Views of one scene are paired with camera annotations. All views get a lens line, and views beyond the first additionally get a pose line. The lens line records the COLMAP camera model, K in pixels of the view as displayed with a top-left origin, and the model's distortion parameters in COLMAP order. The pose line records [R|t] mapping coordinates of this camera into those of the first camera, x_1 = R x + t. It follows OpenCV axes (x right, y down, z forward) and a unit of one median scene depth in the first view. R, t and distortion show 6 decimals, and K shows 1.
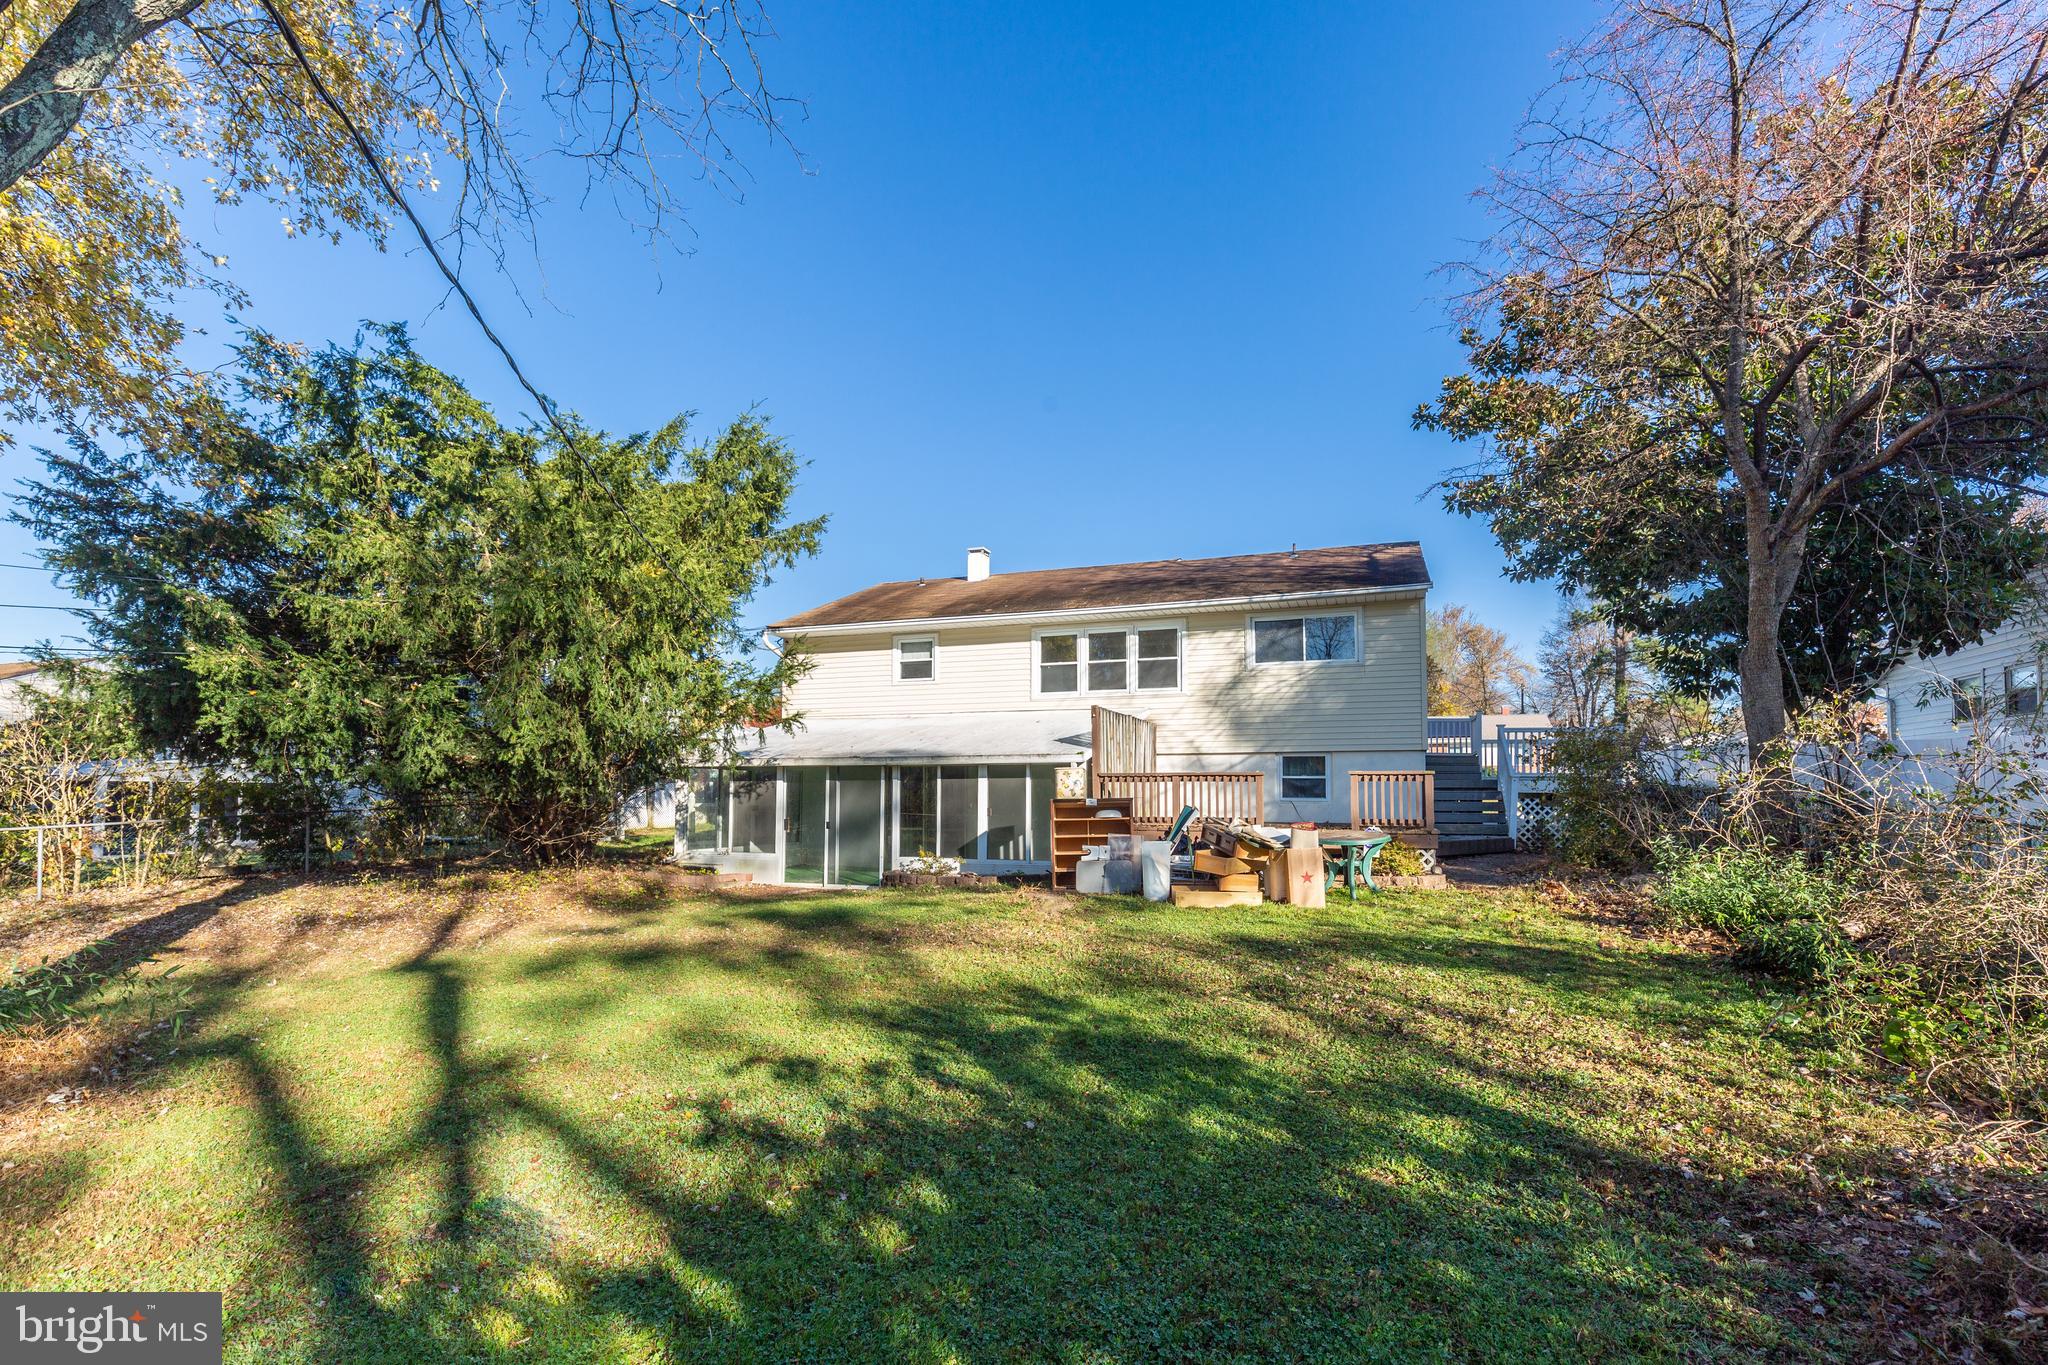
lens RADIAL K [[945.9, 0, 1024.0], [0, 945.9, 682.5], [0, 0, 1]] dist [-0.000823, -0.000641]
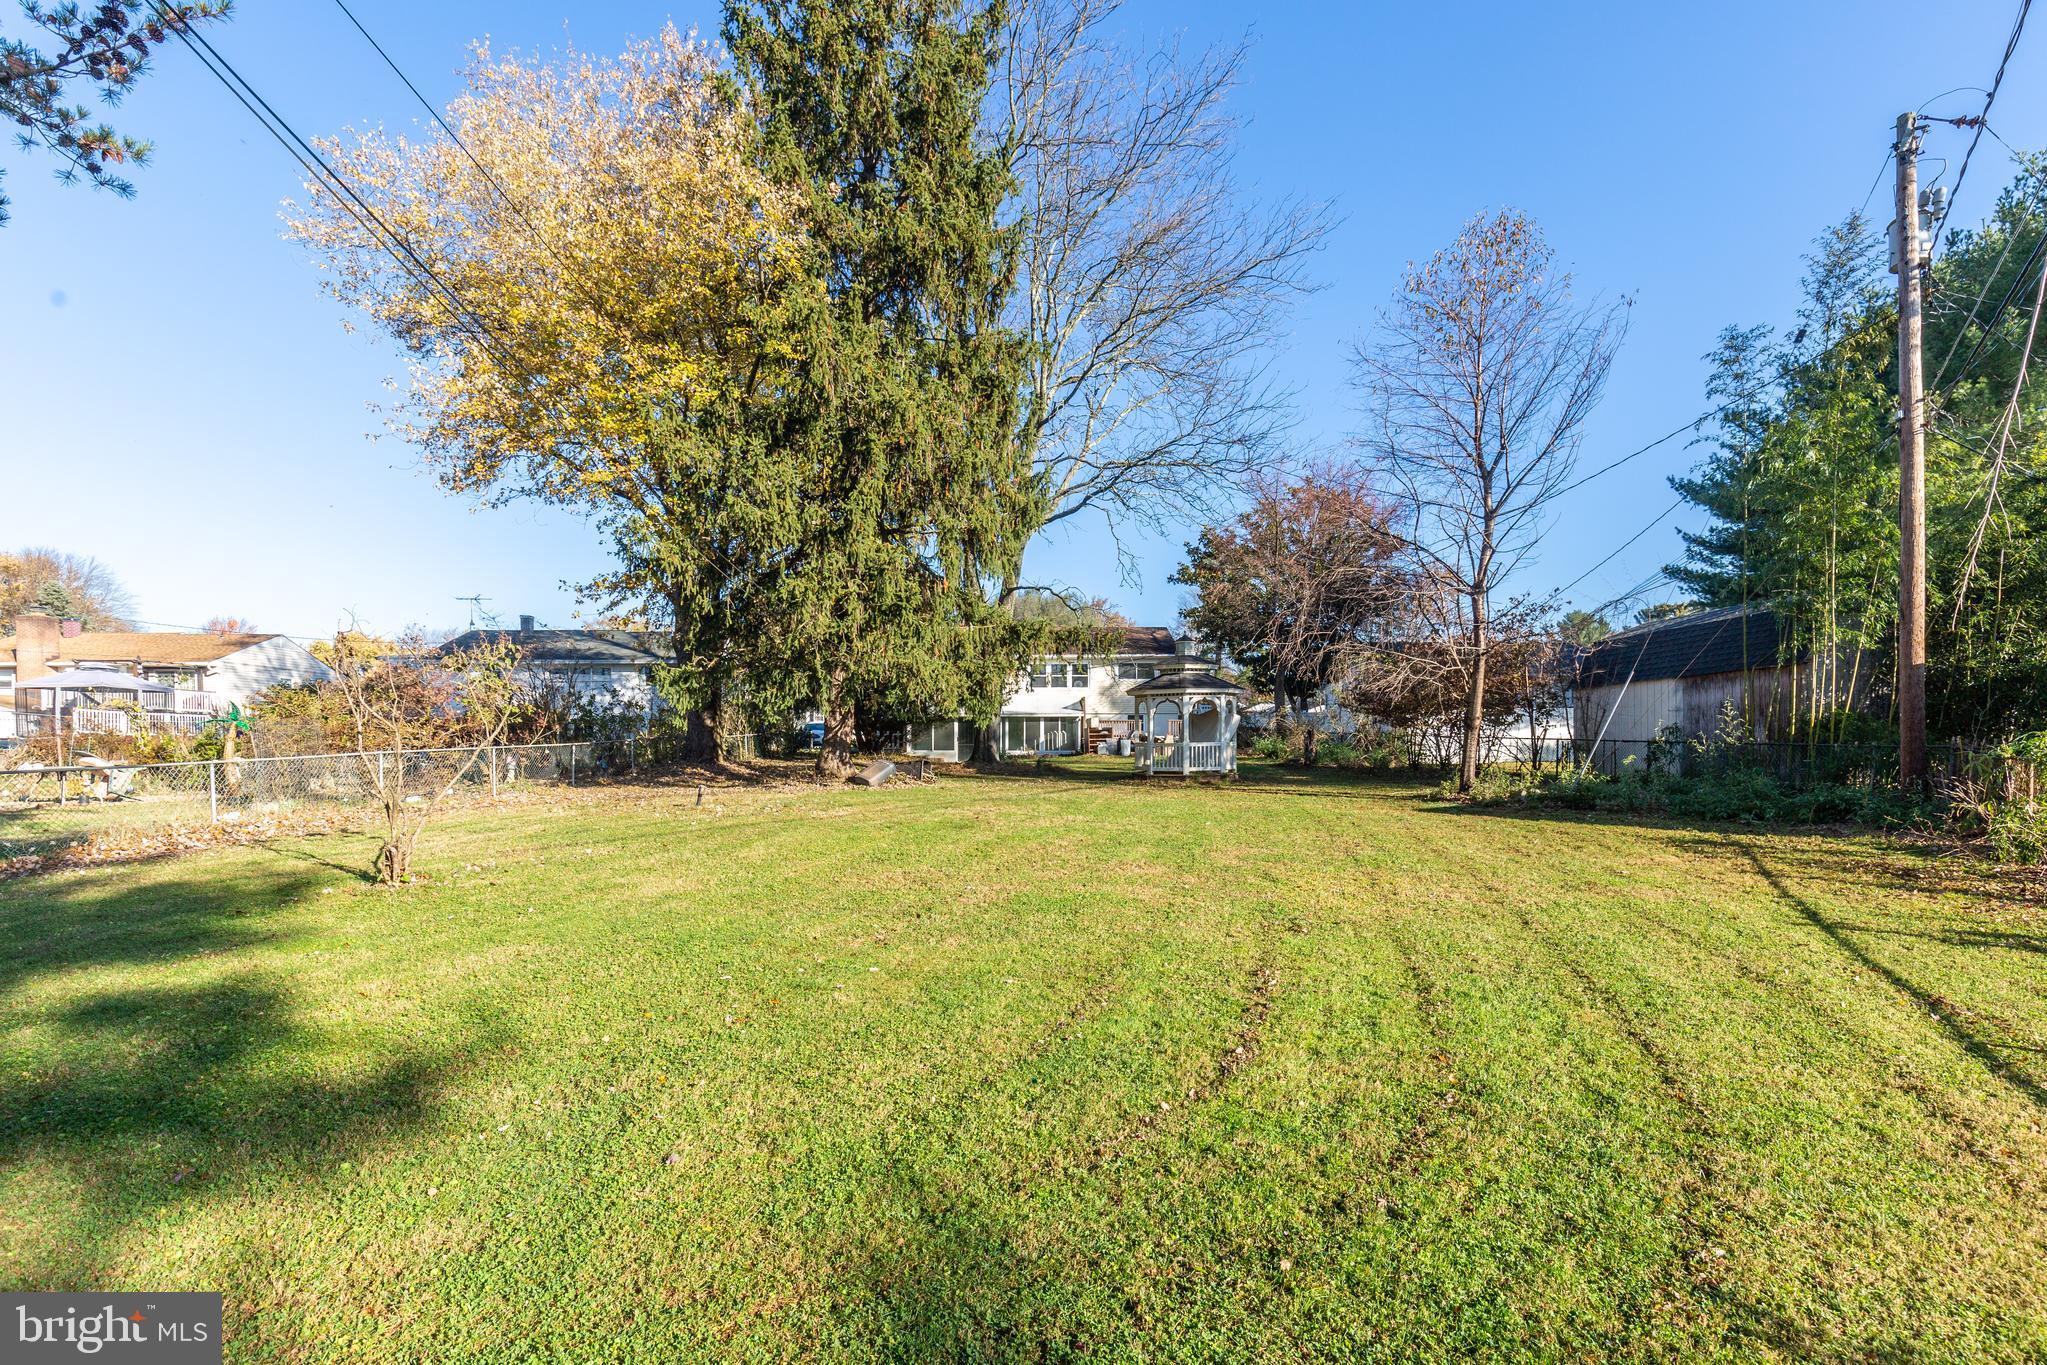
lens RADIAL K [[945.4, 0, 1023.5], [0, 945.4, 682.5], [0, 0, 1]] dist [-0.000823, -0.000641]
pose [[0.929749, 0.021933, 0.367540, -0.940964], [-0.032528, 0.999214, 0.022657, -0.060957], [-0.366755, -0.033021, 0.929732, -1.296114]]
